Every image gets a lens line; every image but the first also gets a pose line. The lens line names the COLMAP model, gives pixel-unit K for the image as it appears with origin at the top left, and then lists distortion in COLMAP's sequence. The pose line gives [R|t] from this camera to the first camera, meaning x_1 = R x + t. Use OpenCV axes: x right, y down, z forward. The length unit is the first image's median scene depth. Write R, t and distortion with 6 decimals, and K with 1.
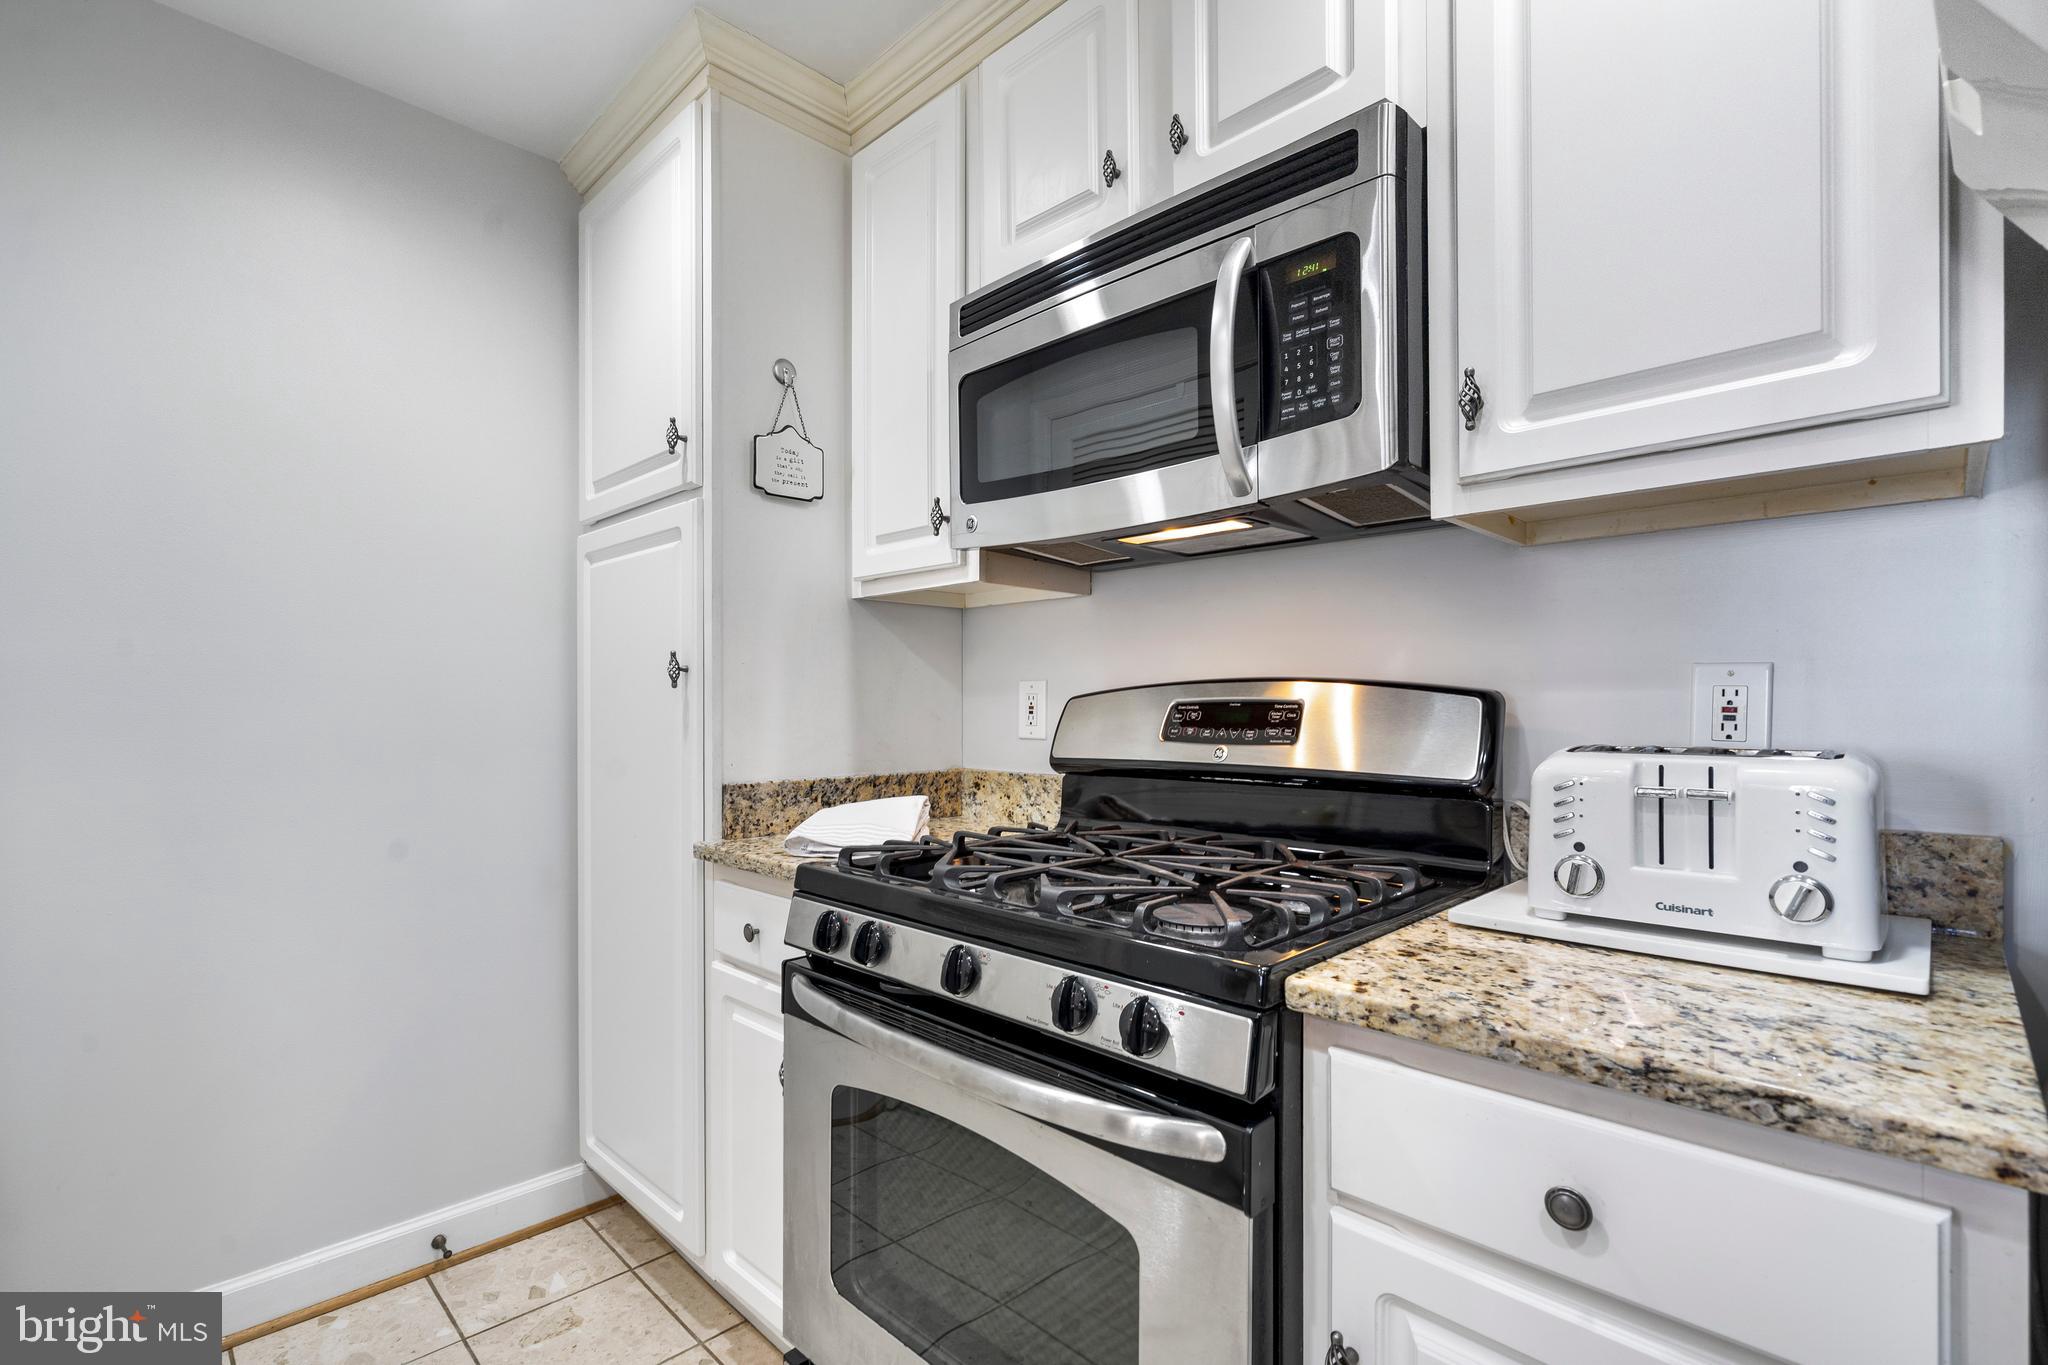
lens RADIAL K [[941.8, 0, 998.1], [0, 941.8, 685.5], [0, 0, 1]] dist [0.001404, -0.000178]
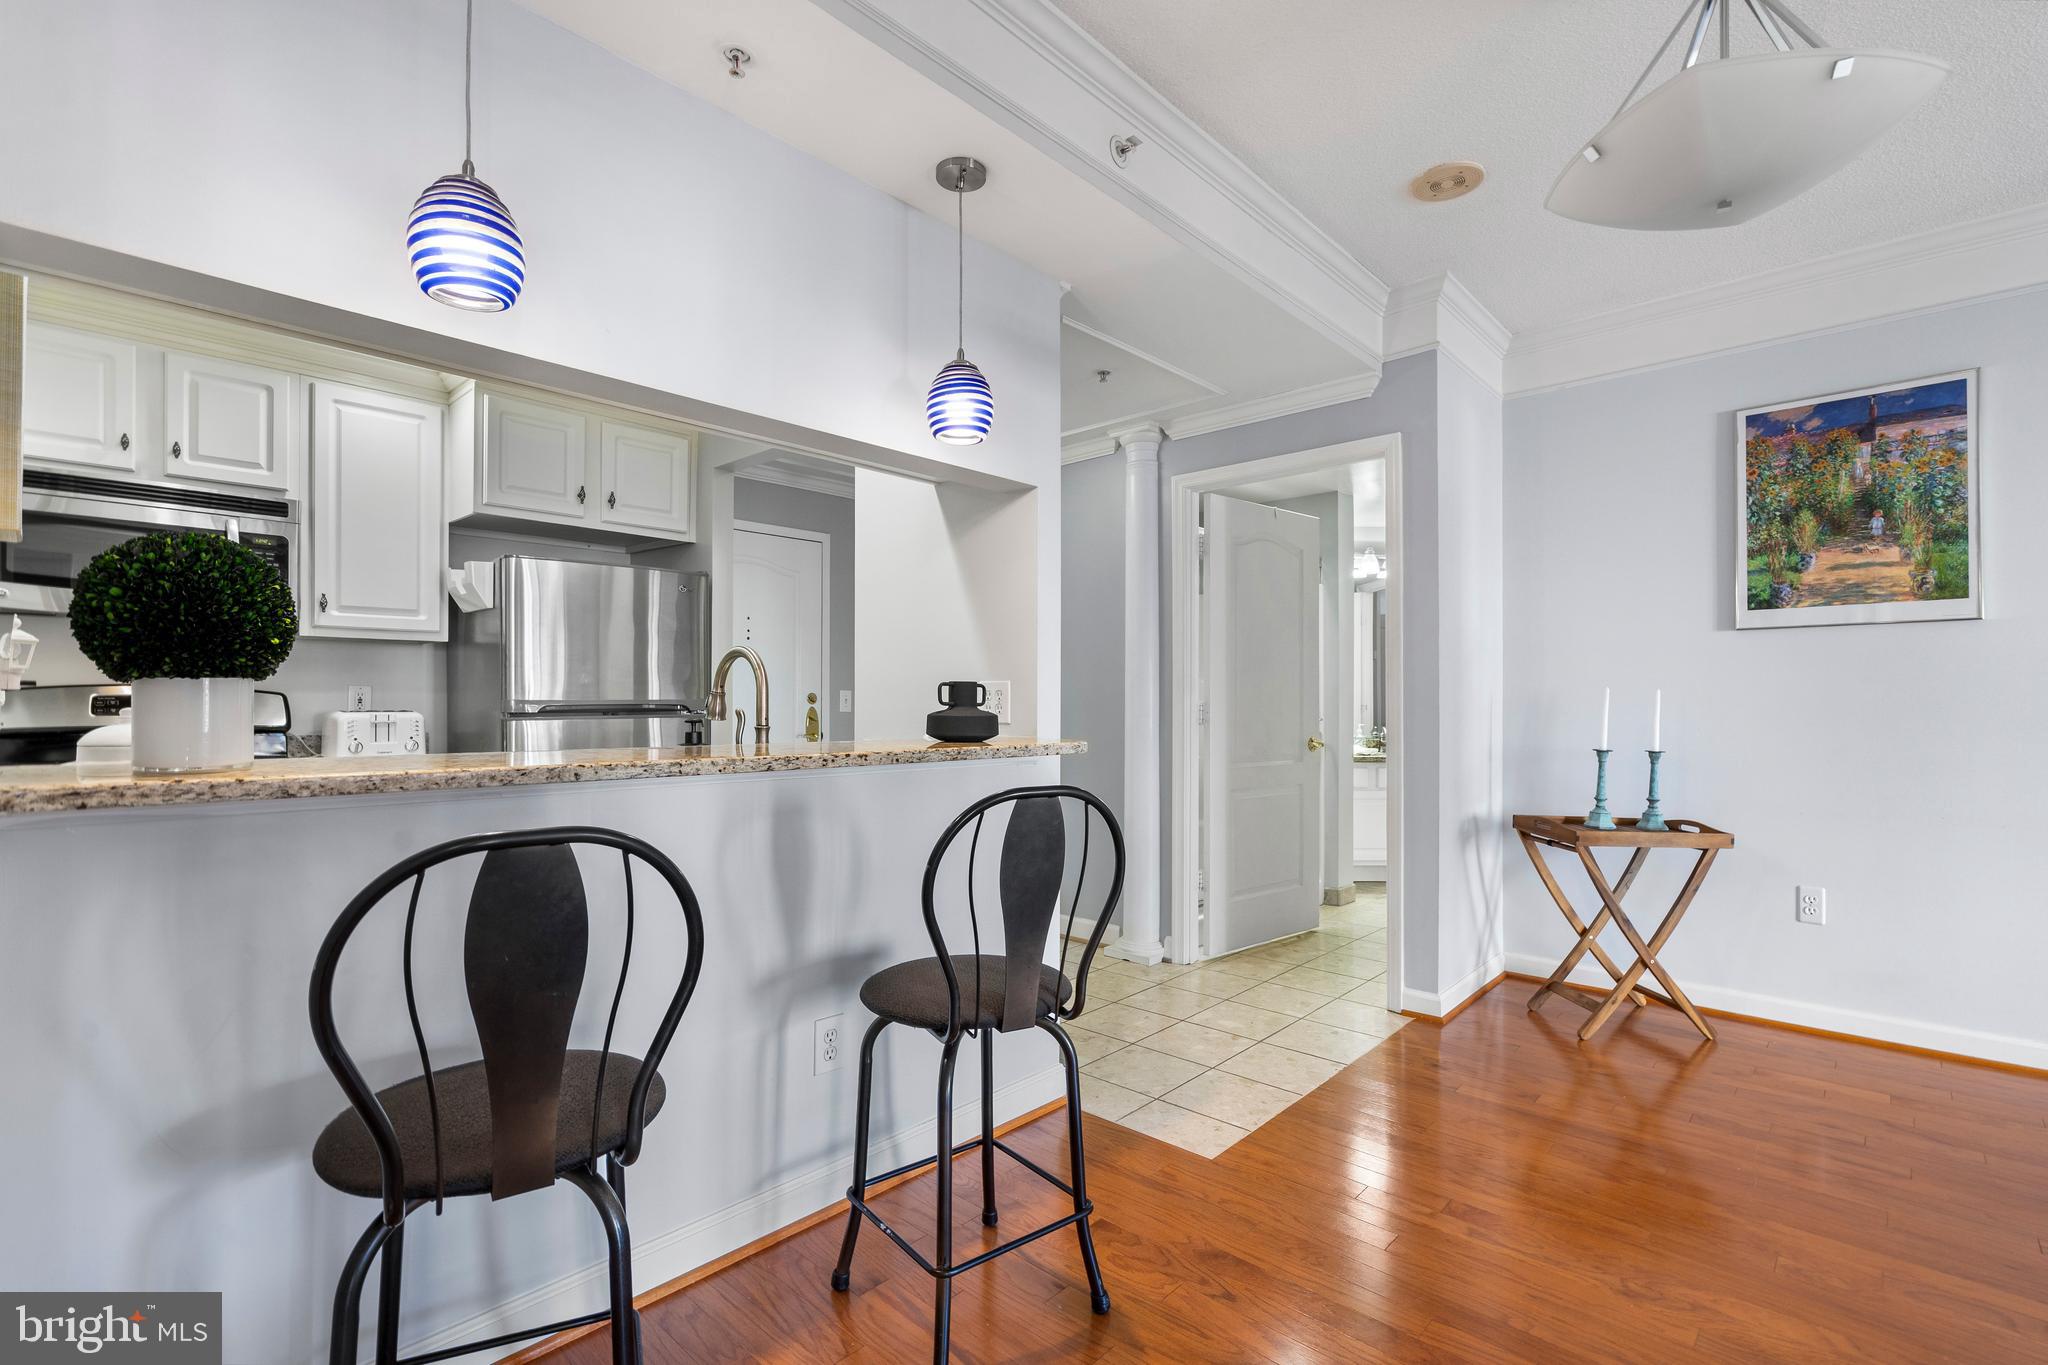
lens RADIAL K [[941.8, 0, 998.1], [0, 941.8, 685.5], [0, 0, 1]] dist [0.001404, -0.000178]
pose [[-0.047440, 0.006184, 0.998855, -2.826328], [-0.028505, 0.999565, -0.007543, -0.067164], [-0.998467, -0.028830, -0.047243, -1.147486]]
